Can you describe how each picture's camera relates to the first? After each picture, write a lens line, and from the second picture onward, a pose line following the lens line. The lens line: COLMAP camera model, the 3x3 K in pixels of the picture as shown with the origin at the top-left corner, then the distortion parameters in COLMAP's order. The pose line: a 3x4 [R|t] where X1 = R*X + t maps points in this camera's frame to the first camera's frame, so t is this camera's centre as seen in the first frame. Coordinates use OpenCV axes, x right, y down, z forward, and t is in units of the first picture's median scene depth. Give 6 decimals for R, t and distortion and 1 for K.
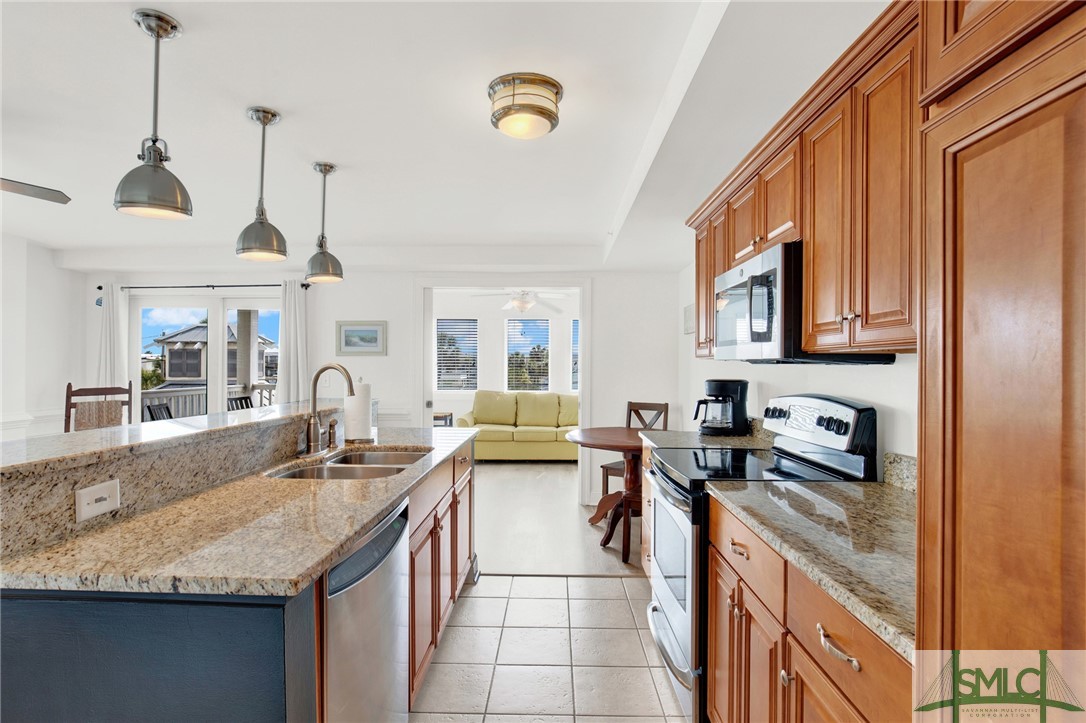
lens RADIAL K [[540.5, 0, 549.2], [0, 540.5, 358.4], [0, 0, 1]] dist [-0.026128, 0.001813]
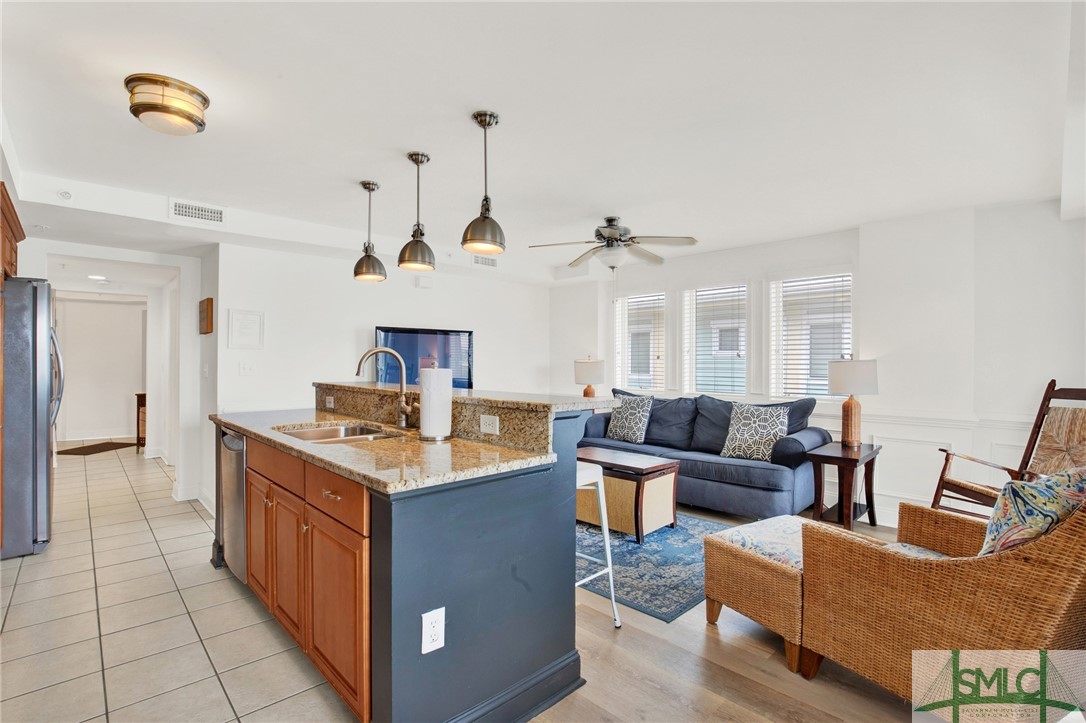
lens RADIAL K [[498.8, 0, 554.7], [0, 498.8, 351.6], [0, 0, 1]] dist [-0.000339, 0.000223]
pose [[-0.708573, -0.015055, -0.705477, 0.083442], [0.008847, 0.999504, -0.030216, 0.040735], [0.705582, -0.027652, -0.708089, 1.730756]]
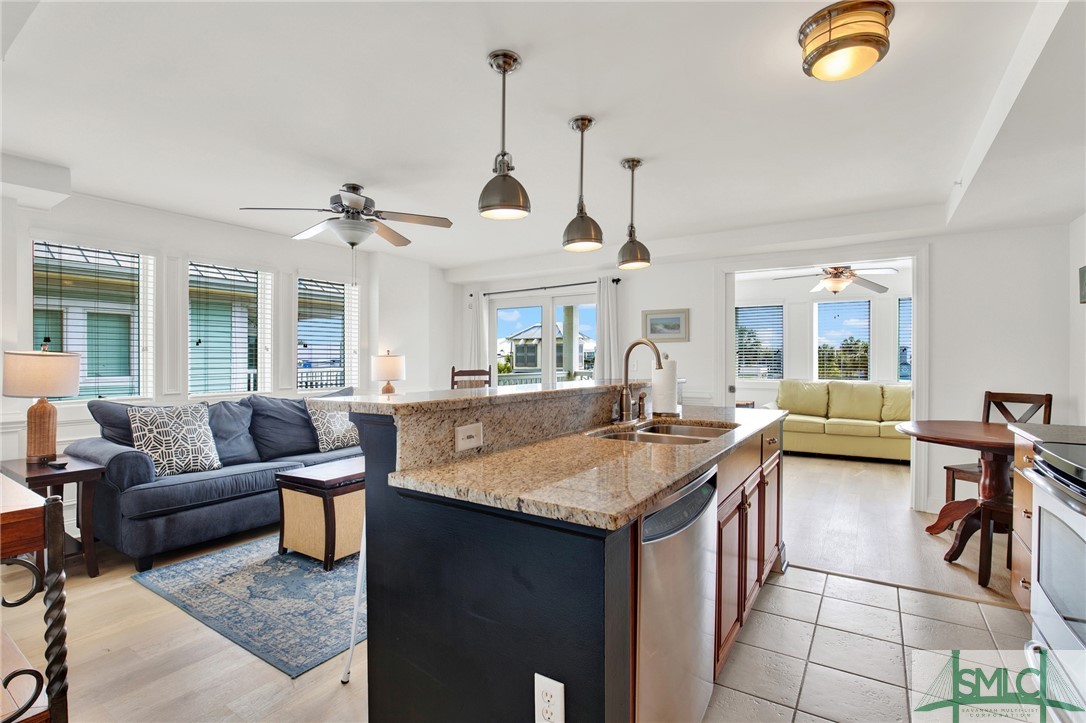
lens RADIAL K [[512.4, 0, 545.8], [0, 512.4, 362.1], [0, 0, 1]] dist [-0.030178, 0.001384]
pose [[0.847517, 0.002313, -0.530763, -0.022029], [0.004866, 0.999915, 0.012128, 0.039062], [0.530746, -0.012861, 0.847433, 0.030478]]
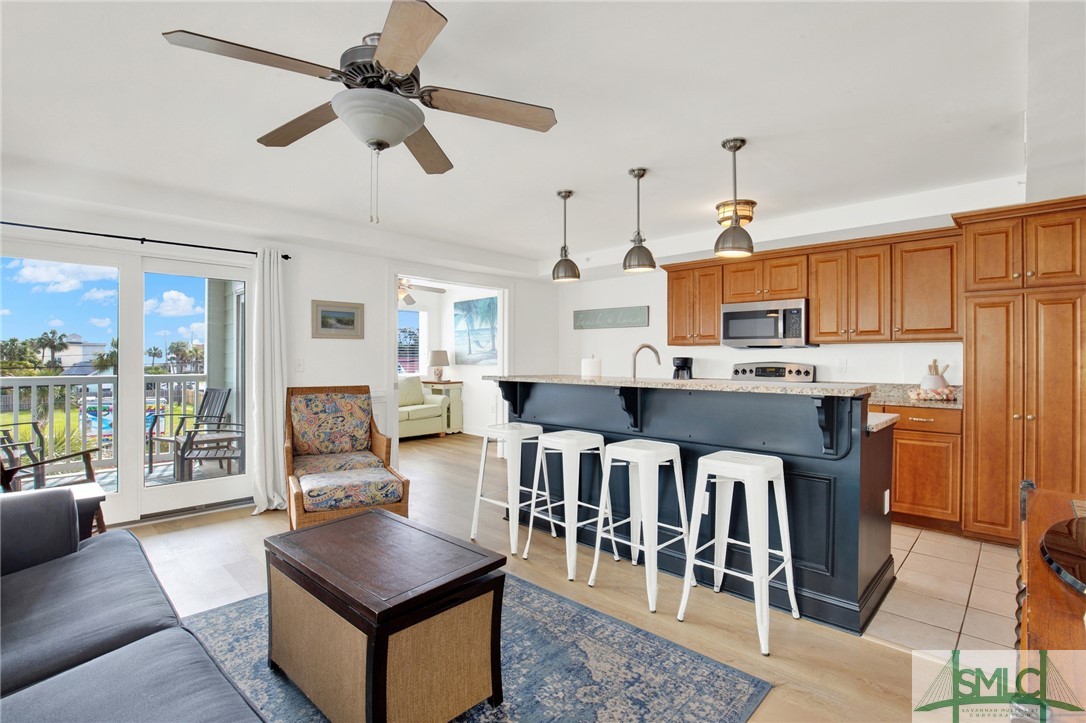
lens RADIAL K [[512.4, 0, 545.8], [0, 512.4, 362.1], [0, 0, 1]] dist [-0.030178, 0.001384]
pose [[0.672499, -0.004358, 0.740085, -1.428420], [-0.008319, 0.999875, 0.013447, 0.041109], [-0.740051, -0.015200, 0.672379, 0.213286]]
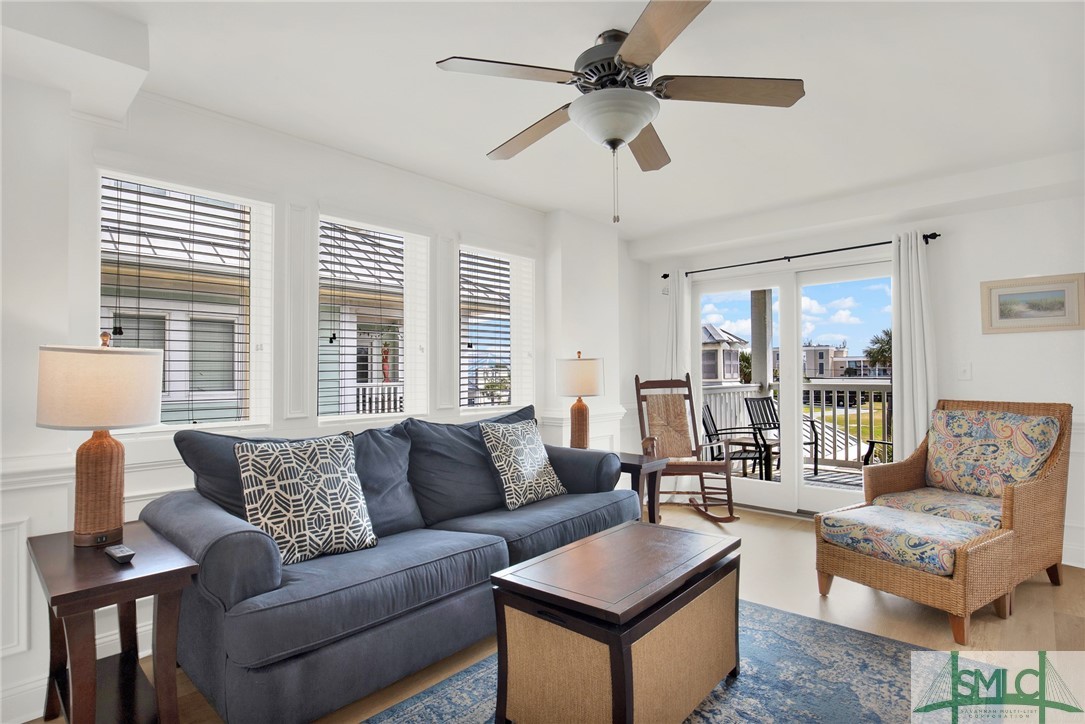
lens RADIAL K [[549.2, 0, 542.5], [0, 549.2, 362.0], [0, 0, 1]] dist [-0.022133, 0.000188]
pose [[0.742891, -0.018676, -0.669152, -0.653432], [0.014651, 0.999825, -0.011639, 0.056589], [0.669252, -0.001157, 0.743035, 0.229864]]
